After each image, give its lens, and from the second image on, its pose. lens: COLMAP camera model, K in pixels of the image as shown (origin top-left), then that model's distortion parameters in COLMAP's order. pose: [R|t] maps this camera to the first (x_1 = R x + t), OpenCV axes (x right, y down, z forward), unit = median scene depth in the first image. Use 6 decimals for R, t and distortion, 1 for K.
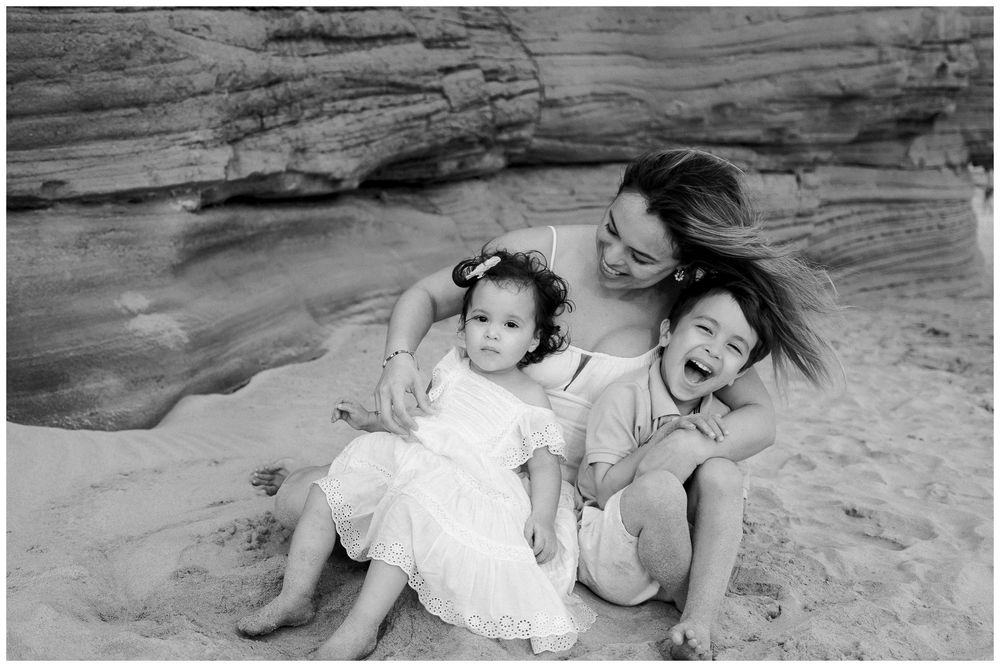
lens RADIAL K [[1023.0, 0, 468.4], [0, 1023.0, 321.3], [0, 0, 1]] dist [0.005647, 0.005894]
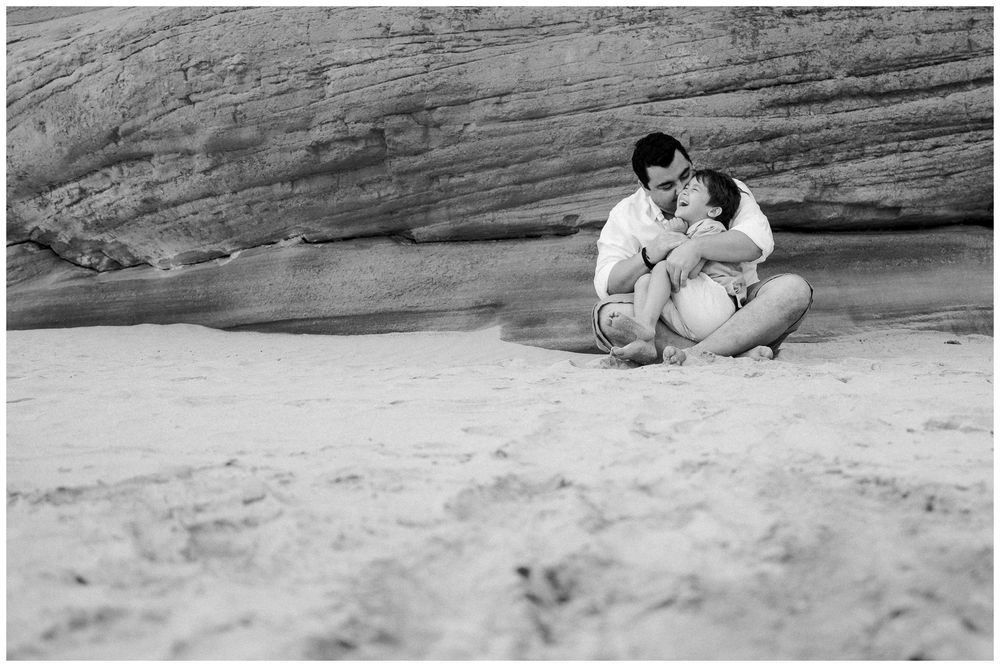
lens RADIAL K [[1156.9, 0, 603.5], [0, 1156.9, 275.2], [0, 0, 1]] dist [-0.001644, 0.009400]
pose [[0.549471, -0.100296, -0.829471, 0.821139], [-0.062211, 0.985102, -0.160325, 0.180977], [0.833194, 0.139696, 0.535045, 0.016871]]
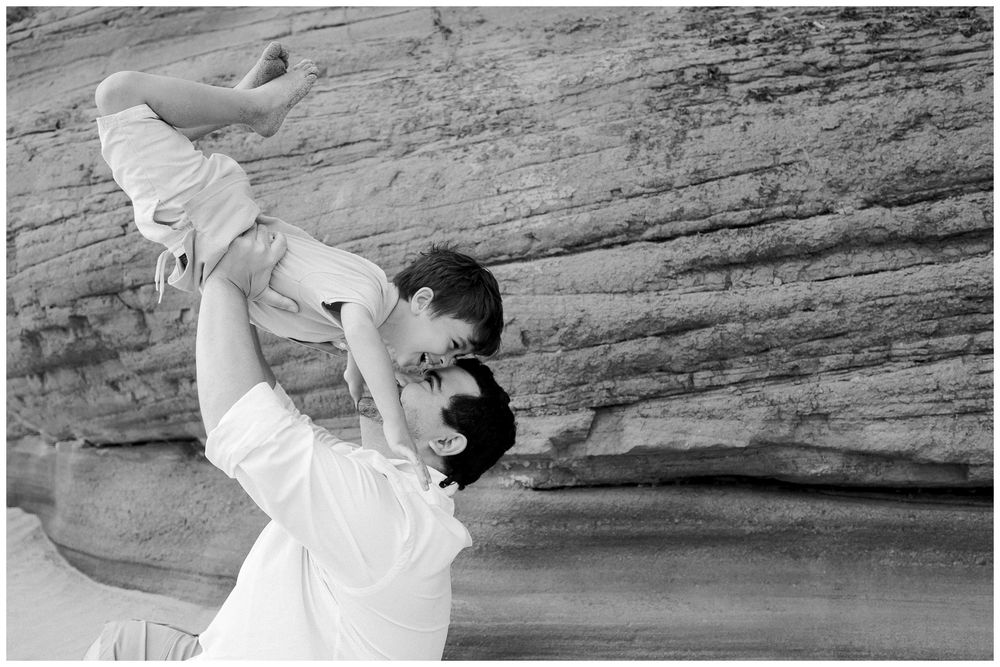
lens RADIAL K [[1001.0, 0, 500.0], [0, 1001.0, 333.5], [0, 0, 1]] dist [0.007888, 0.008133]
pose [[0.093446, -0.063264, -0.993612, 0.455897], [-0.152924, 0.985225, -0.077112, -0.133059], [0.983810, 0.159153, 0.082391, 0.705747]]
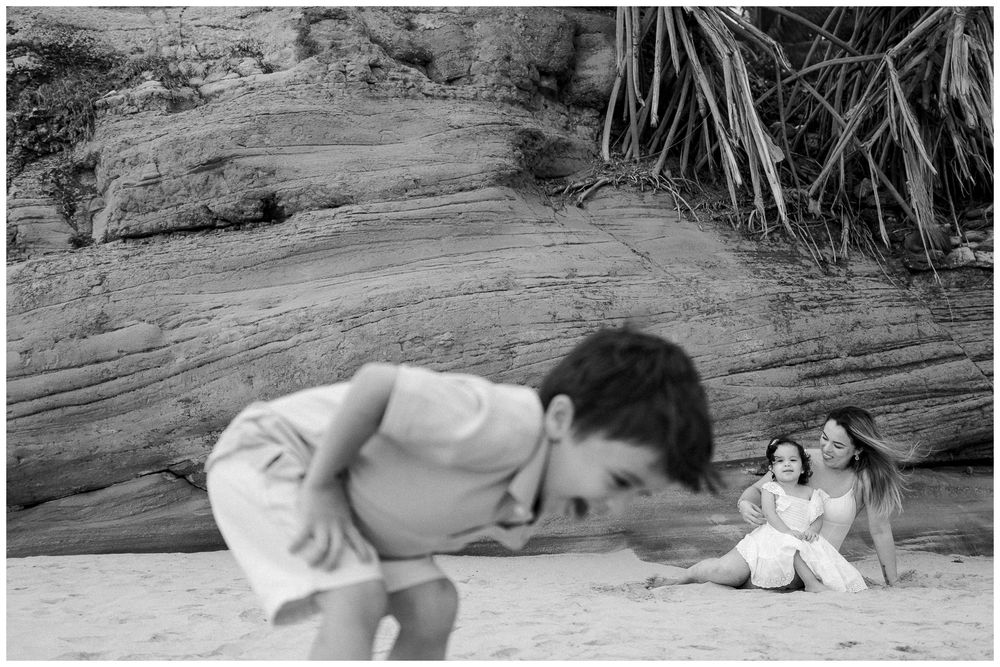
lens RADIAL K [[1128.5, 0, 504.0], [0, 1128.5, 276.8], [0, 0, 1]] dist [0.001821, -0.010203]
pose [[0.700900, -0.216479, -0.679615, 0.728031], [-0.039971, 0.939411, -0.340455, 0.225347], [0.712139, 0.265790, 0.649780, -0.638495]]
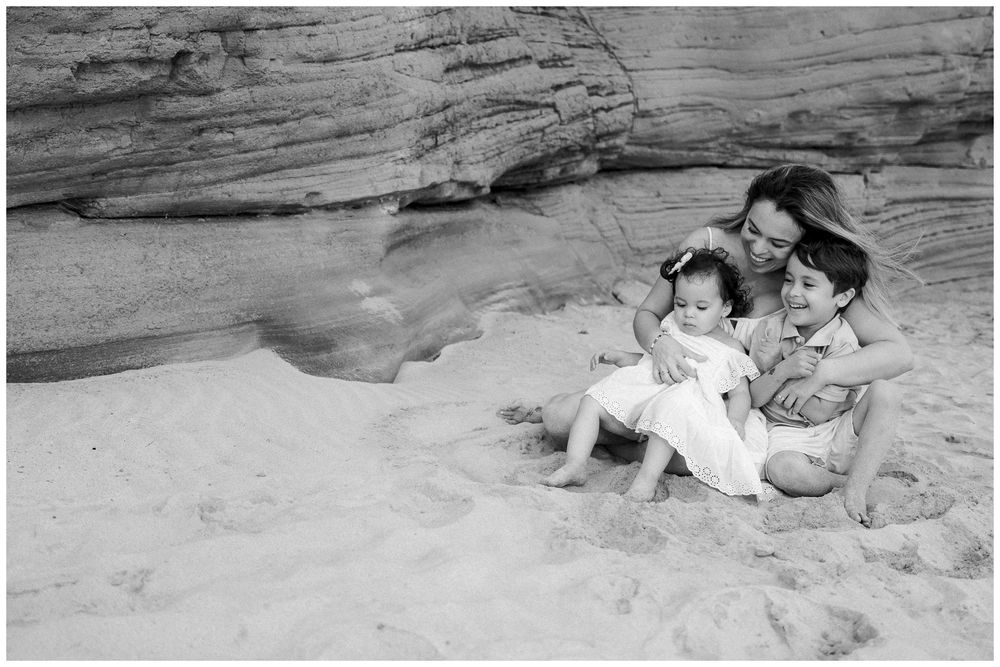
lens RADIAL K [[1080.2, 0, 448.0], [0, 1080.2, 330.1], [0, 0, 1]] dist [0.003915, 0.001558]
pose [[0.999387, -0.007339, -0.034234, -0.128250], [0.007327, 0.999973, -0.000463, 0.025582], [0.034236, 0.000212, 0.999414, -0.235271]]
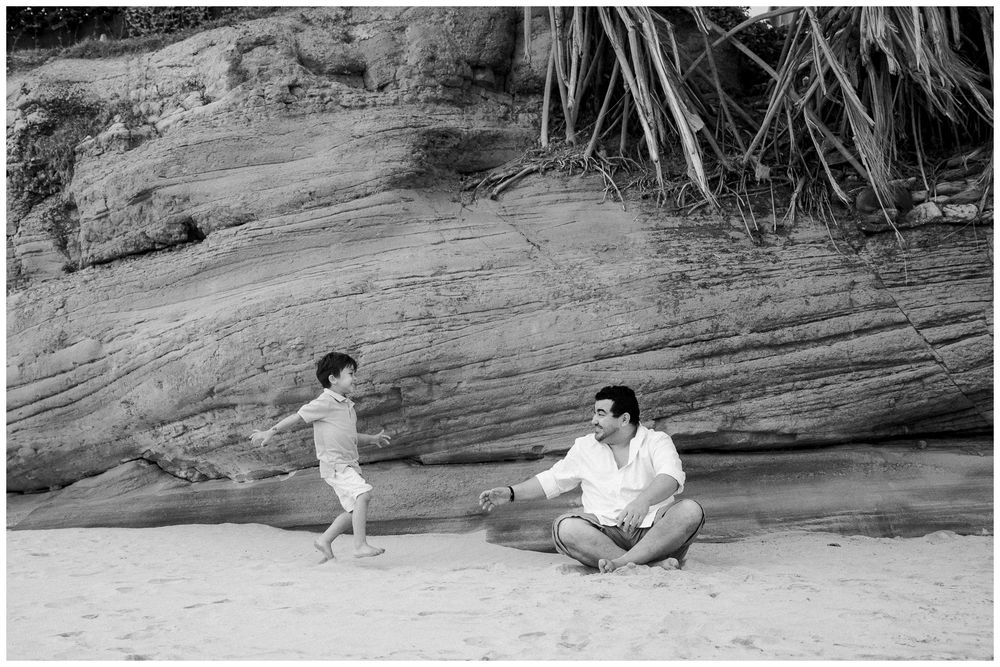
lens RADIAL K [[1076.1, 0, 433.9], [0, 1076.1, 357.0], [0, 0, 1]] dist [-0.005585, 0.012765]
pose [[0.428577, -0.163706, -0.888551, 1.125084], [-0.074428, 0.973709, -0.215295, 0.138639], [0.900435, 0.158403, 0.405125, -0.146122]]
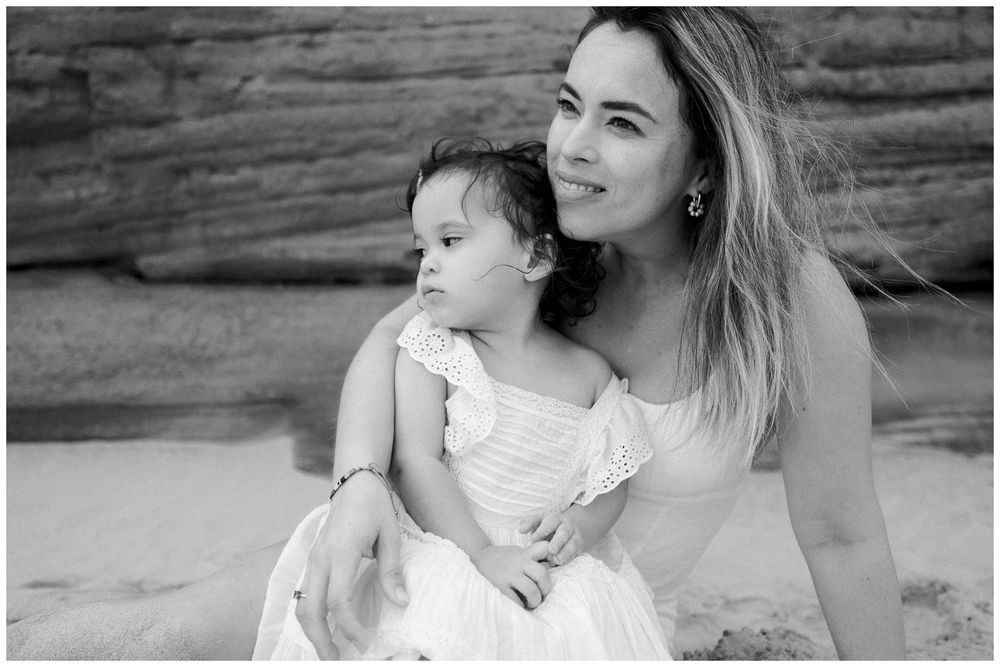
lens RADIAL K [[1001.0, 0, 500.0], [0, 1001.0, 333.5], [0, 0, 1]] dist [0.007888, 0.008133]
pose [[0.693059, -0.032669, -0.720140, 0.251079], [-0.084003, 0.988507, -0.125687, 0.042900], [0.715970, 0.147603, 0.682349, 0.261511]]
